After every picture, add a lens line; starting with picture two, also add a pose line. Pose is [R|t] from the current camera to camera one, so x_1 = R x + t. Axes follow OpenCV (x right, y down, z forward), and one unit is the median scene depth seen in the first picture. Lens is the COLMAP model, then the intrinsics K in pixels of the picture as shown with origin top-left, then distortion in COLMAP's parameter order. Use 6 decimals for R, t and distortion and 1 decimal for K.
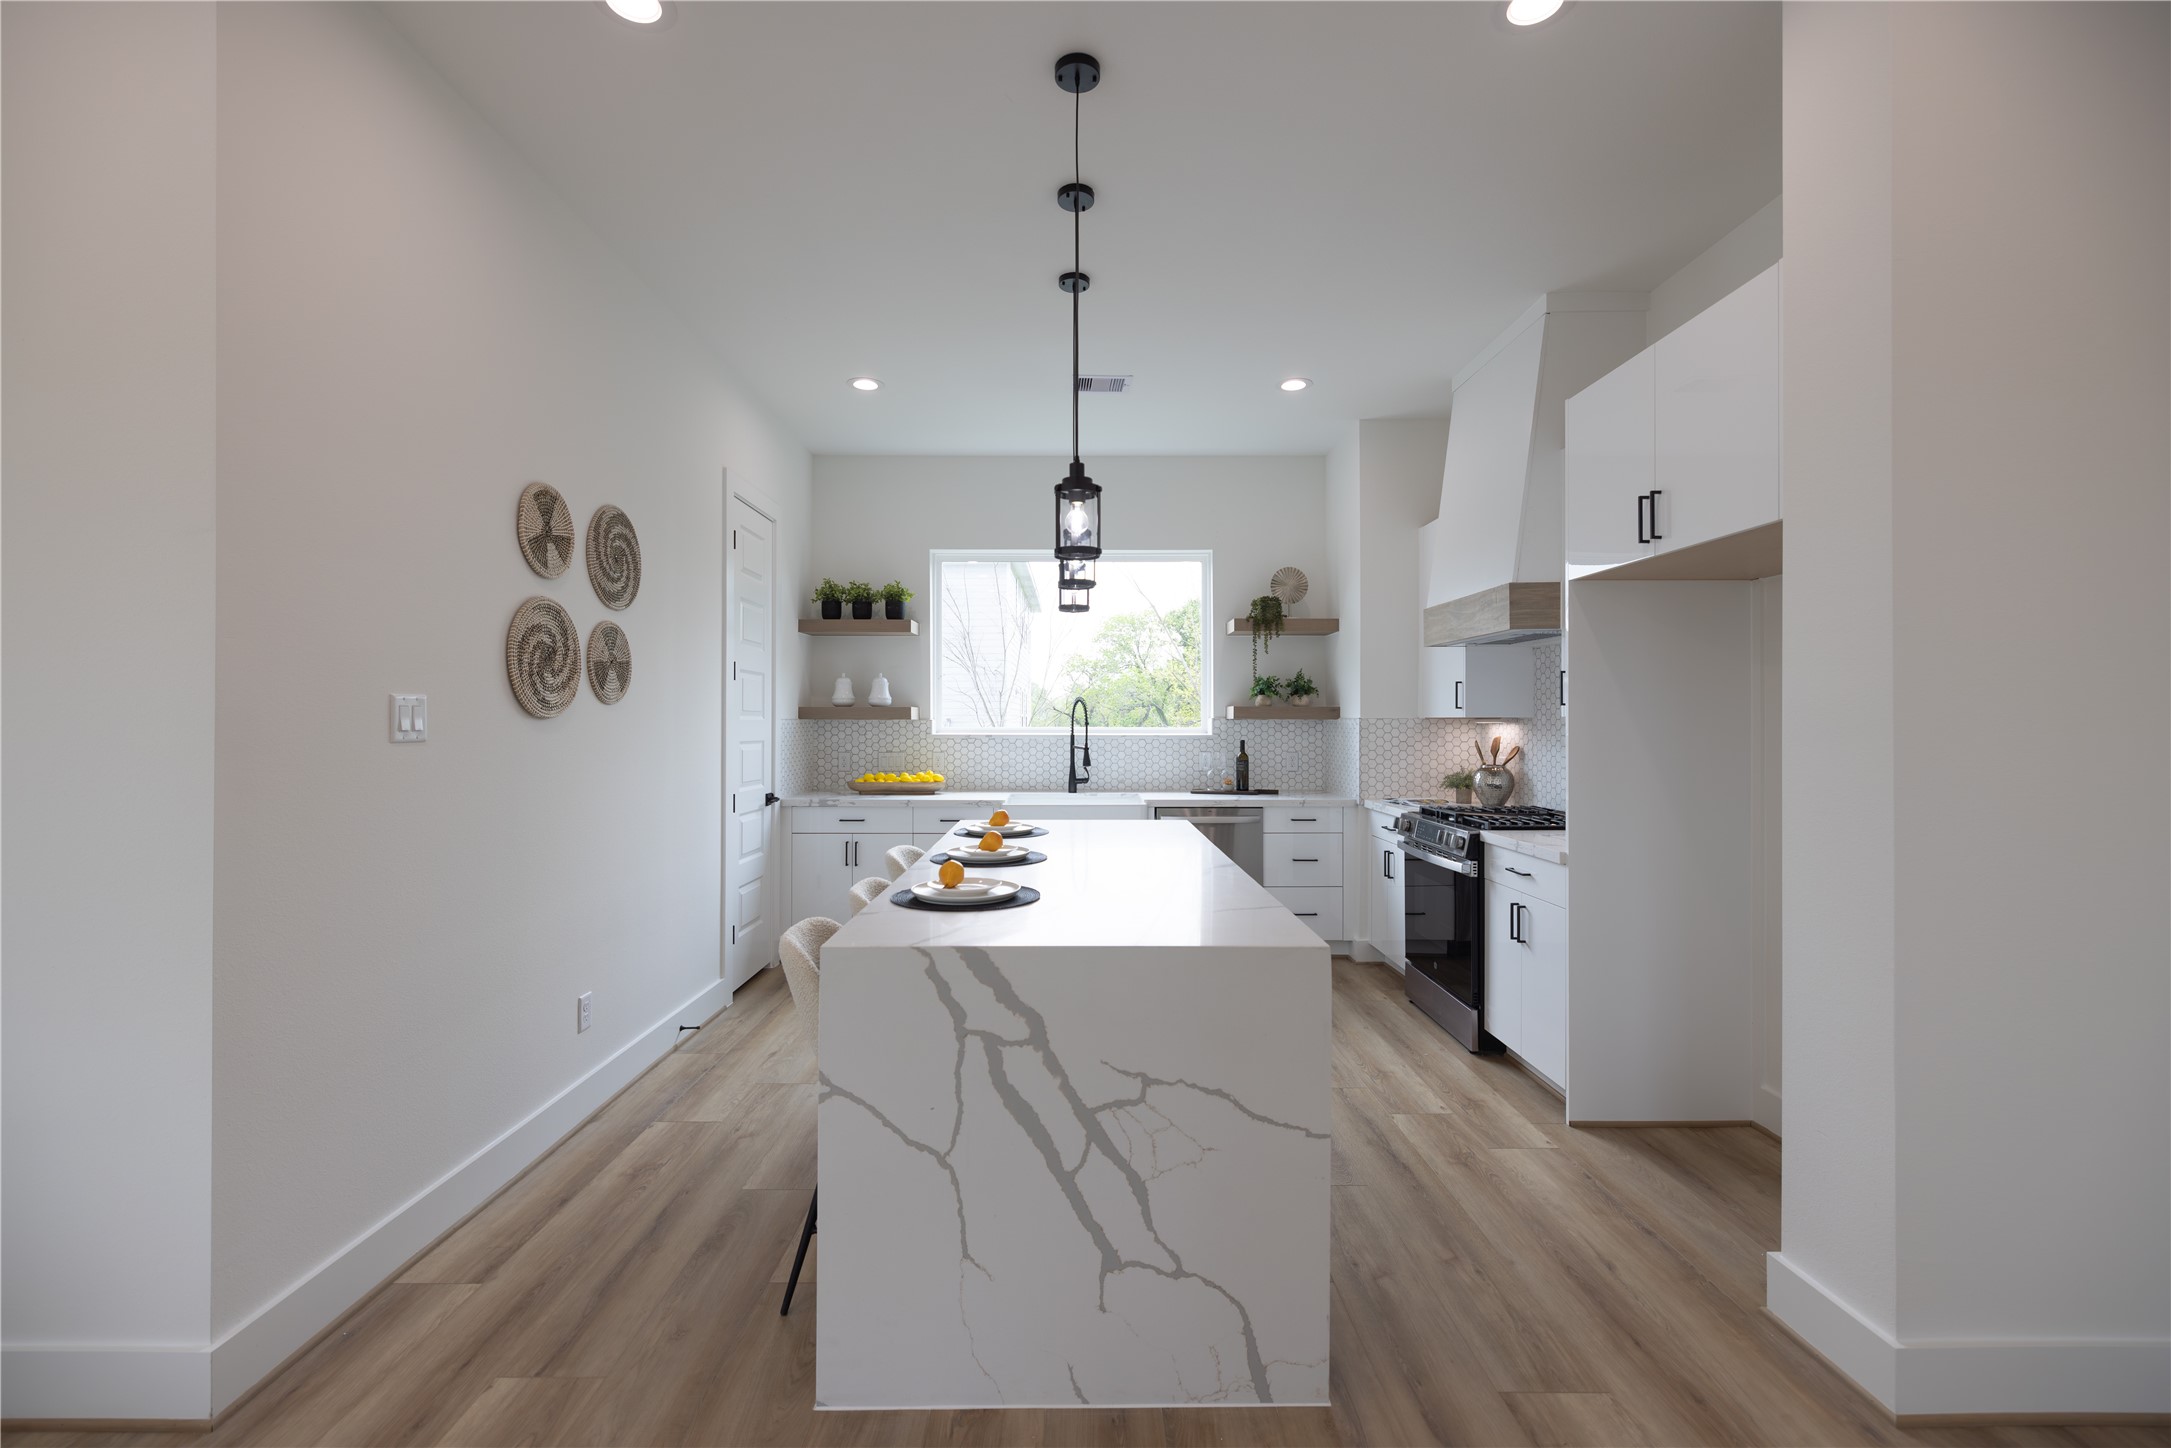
lens RADIAL K [[919.8, 0, 1062.7], [0, 919.8, 722.6], [0, 0, 1]] dist [0.002589, 0.000160]
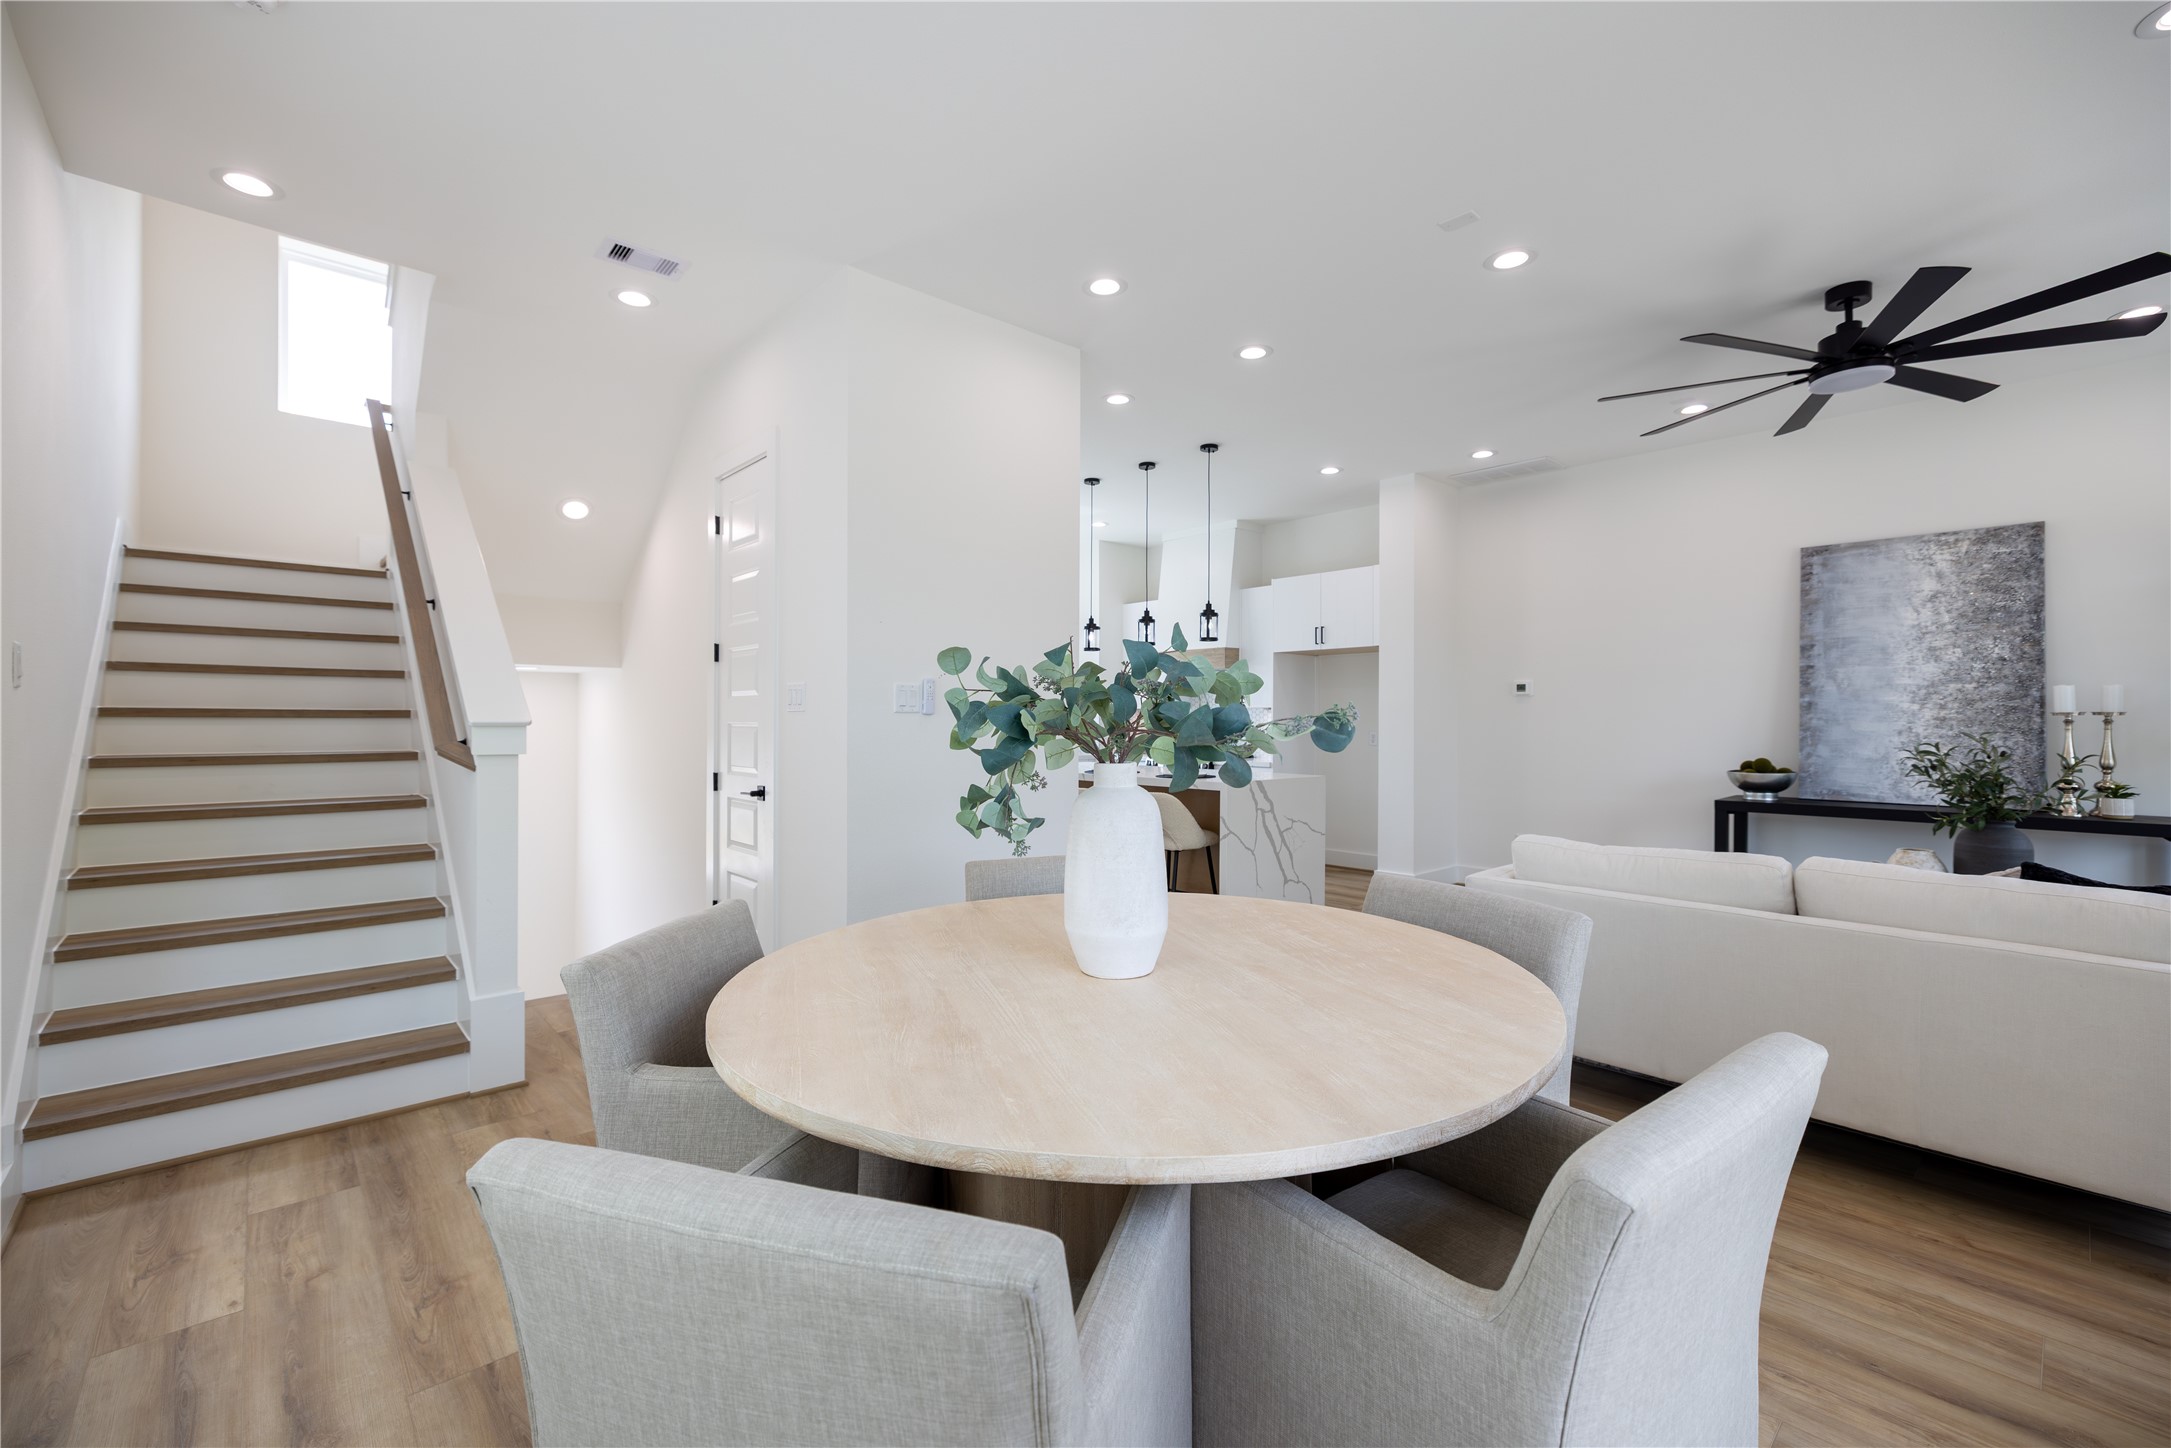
lens RADIAL K [[919.8, 0, 1088.0], [0, 919.8, 717.1], [0, 0, 1]] dist [0.002589, 0.000160]
pose [[0.739112, 0.002347, 0.673579, -0.979772], [-0.001545, 0.999997, -0.001789, 0.016463], [-0.673581, 0.000282, 0.739113, -0.326131]]
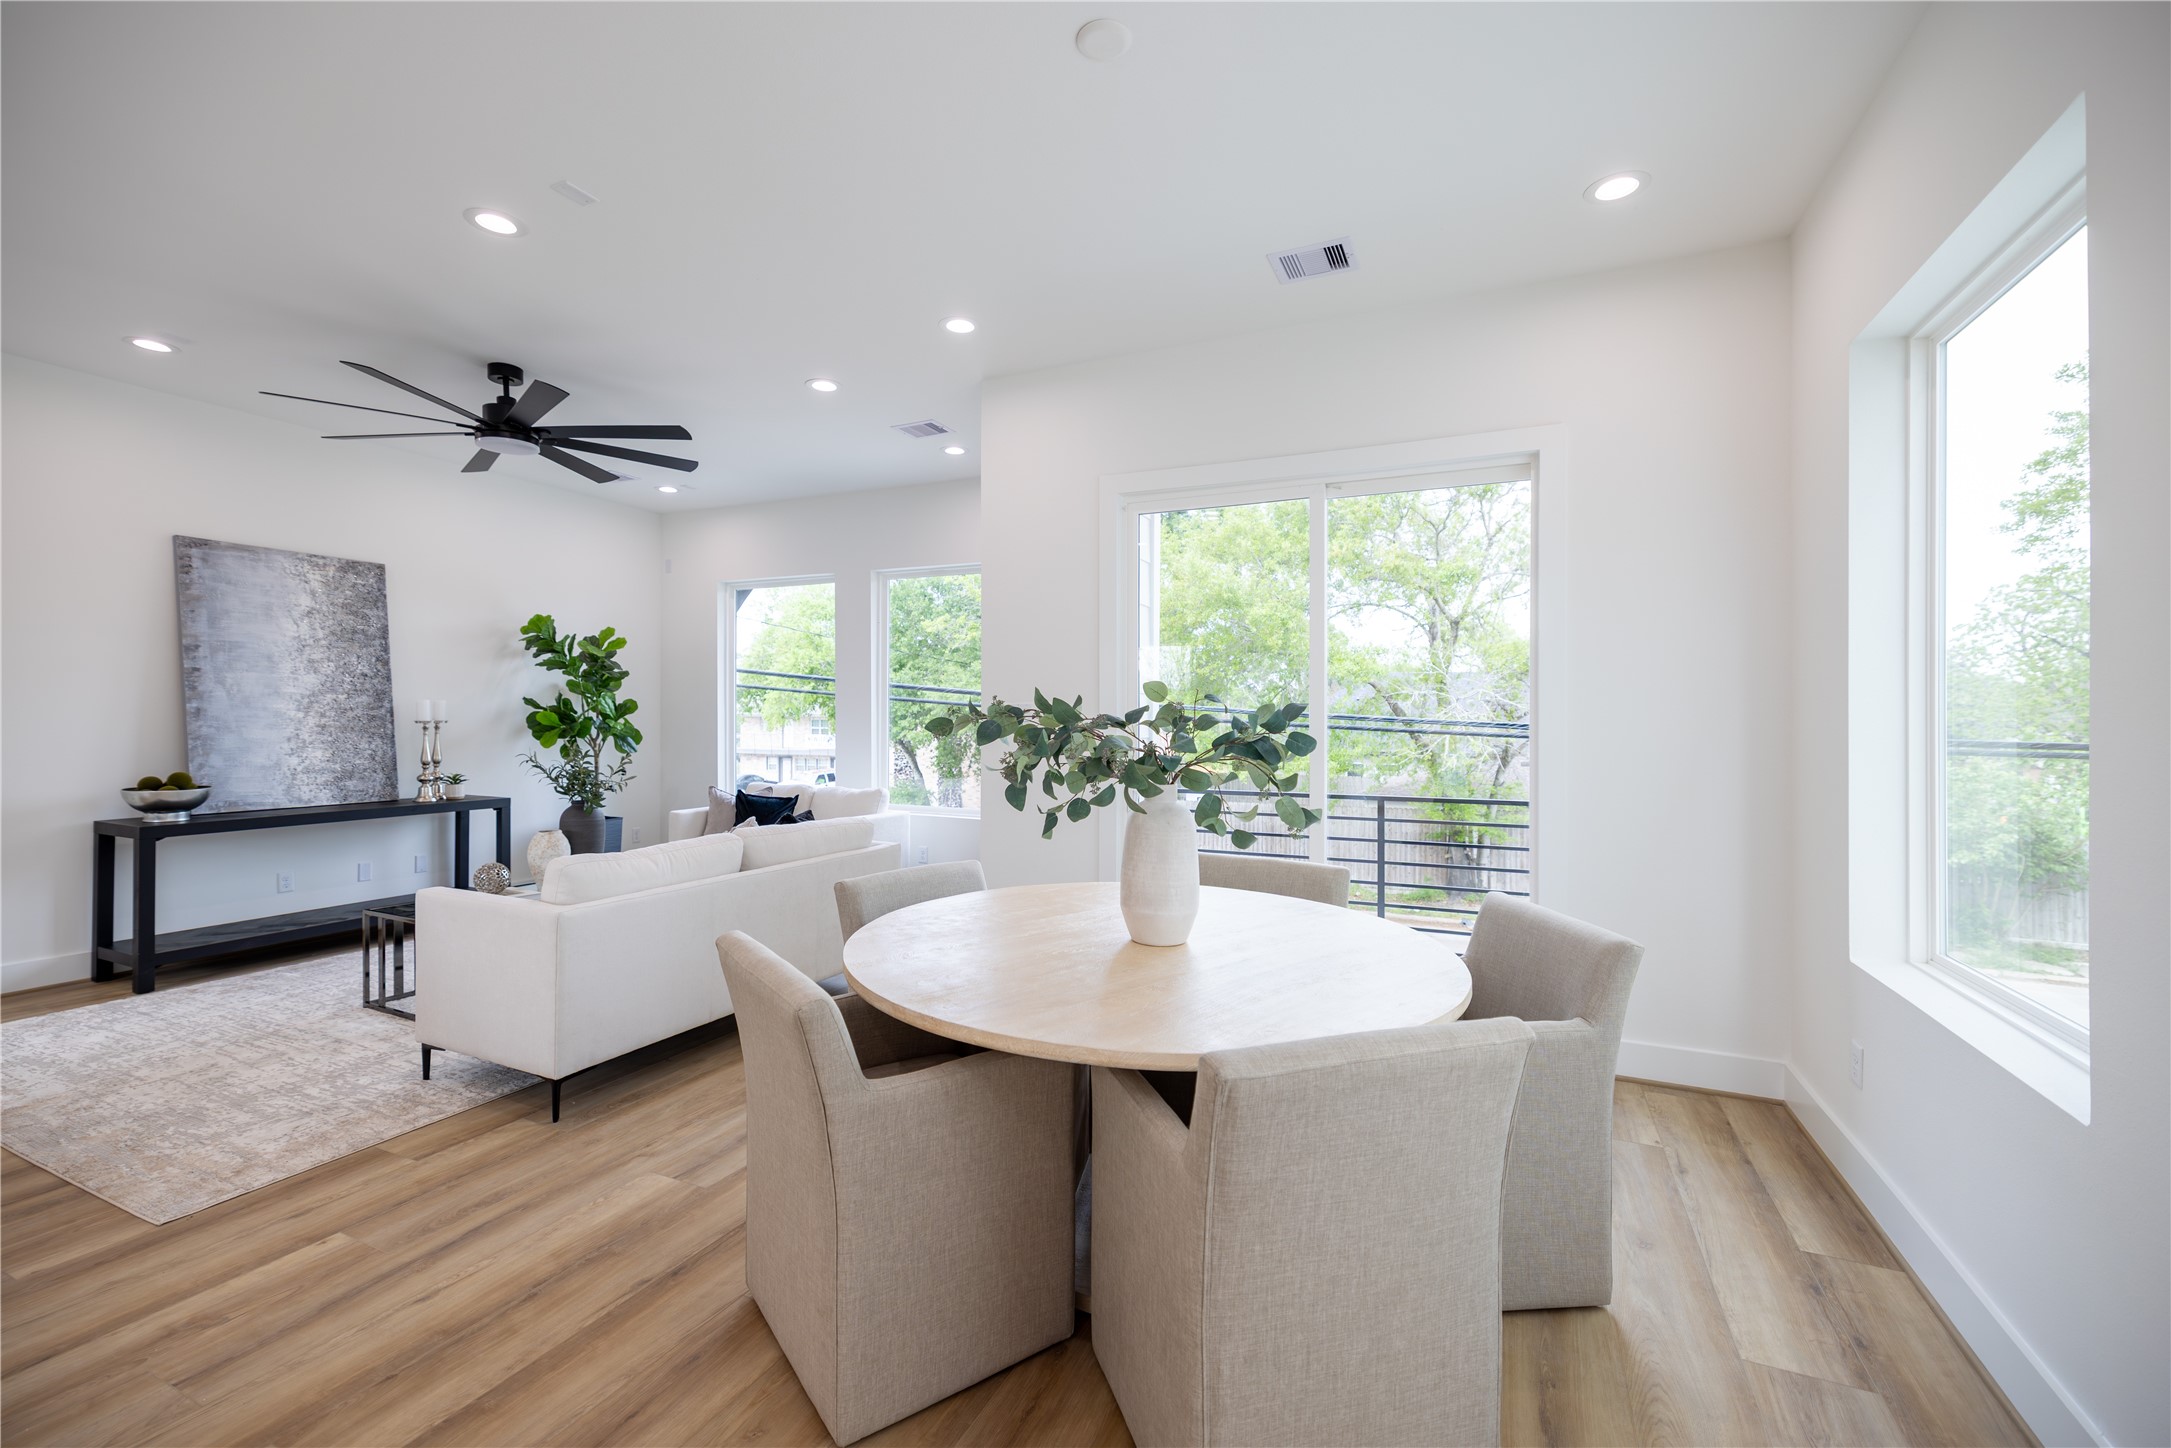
lens RADIAL K [[919.8, 0, 1079.1], [0, 919.8, 723.0], [0, 0, 1]] dist [0.002589, 0.000160]
pose [[-0.909024, -0.008152, 0.416664, -0.890284], [-0.006680, 0.999965, 0.004991, -0.000746], [-0.416690, 0.001754, -0.909047, 0.449526]]
